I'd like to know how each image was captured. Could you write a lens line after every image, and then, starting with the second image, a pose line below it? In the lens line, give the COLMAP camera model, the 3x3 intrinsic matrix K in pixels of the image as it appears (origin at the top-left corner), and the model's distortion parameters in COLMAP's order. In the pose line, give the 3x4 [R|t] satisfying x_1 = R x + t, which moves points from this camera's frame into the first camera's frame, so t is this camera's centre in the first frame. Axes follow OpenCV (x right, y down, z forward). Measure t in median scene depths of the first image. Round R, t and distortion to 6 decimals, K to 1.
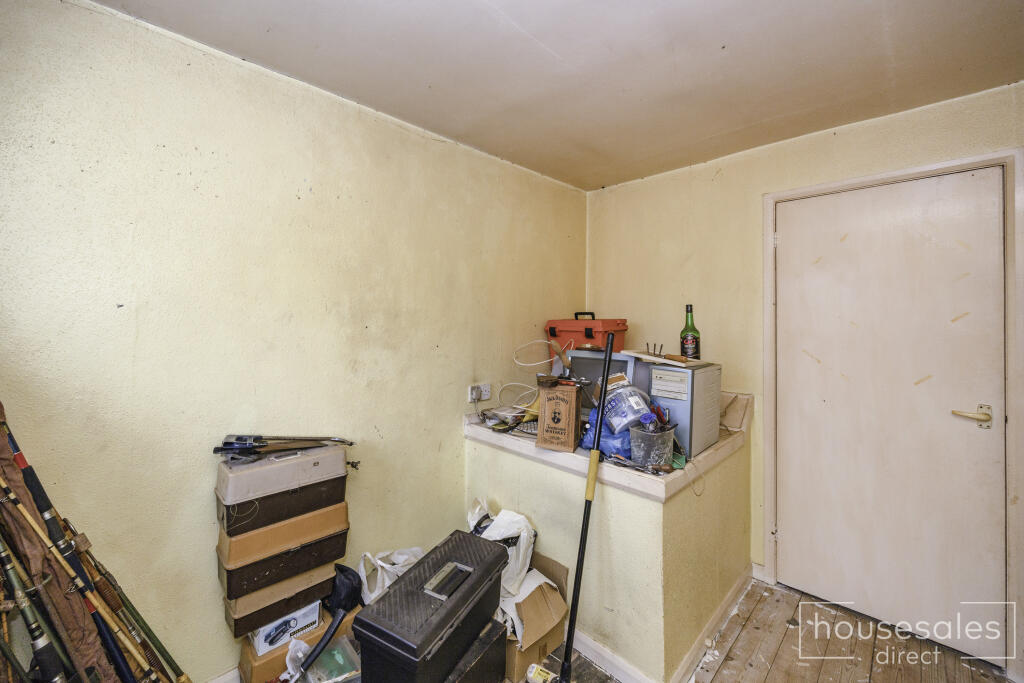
lens RADIAL K [[403.0, 0, 511.9], [0, 403.0, 323.5], [0, 0, 1]] dist [0.000960, 0.000152]
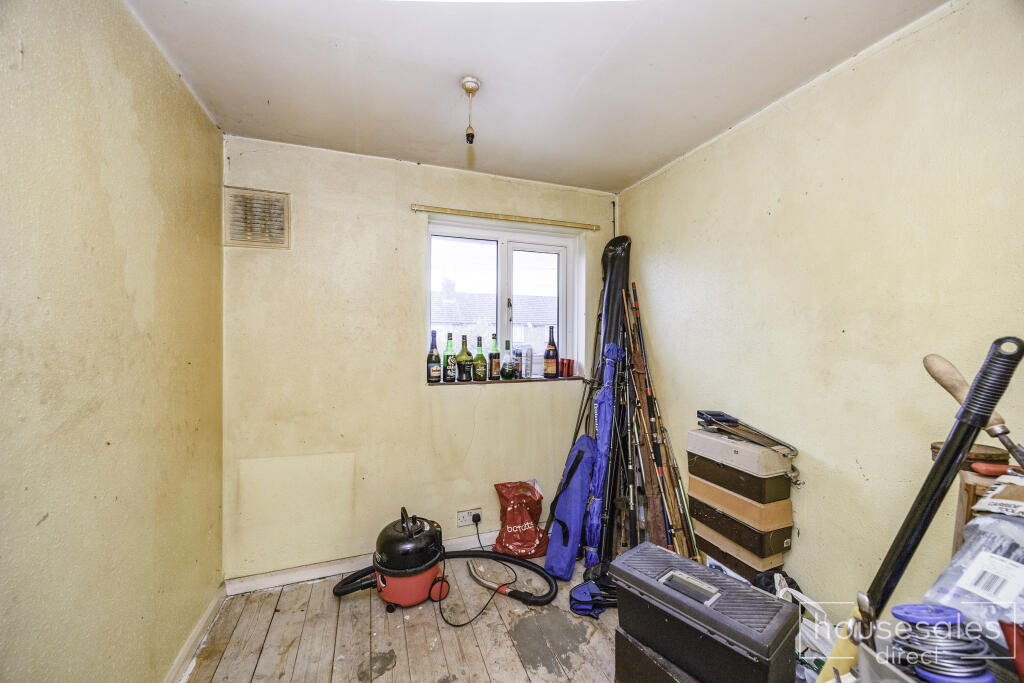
lens RADIAL K [[397.5, 0, 512.0], [0, 397.5, 341.5], [0, 0, 1]] dist [0.000855, 0.000221]
pose [[-0.426157, 0.011159, -0.904580, 0.834094], [-0.005962, 0.999868, 0.015143, 0.022936], [0.904630, 0.011846, -0.426034, 0.941040]]
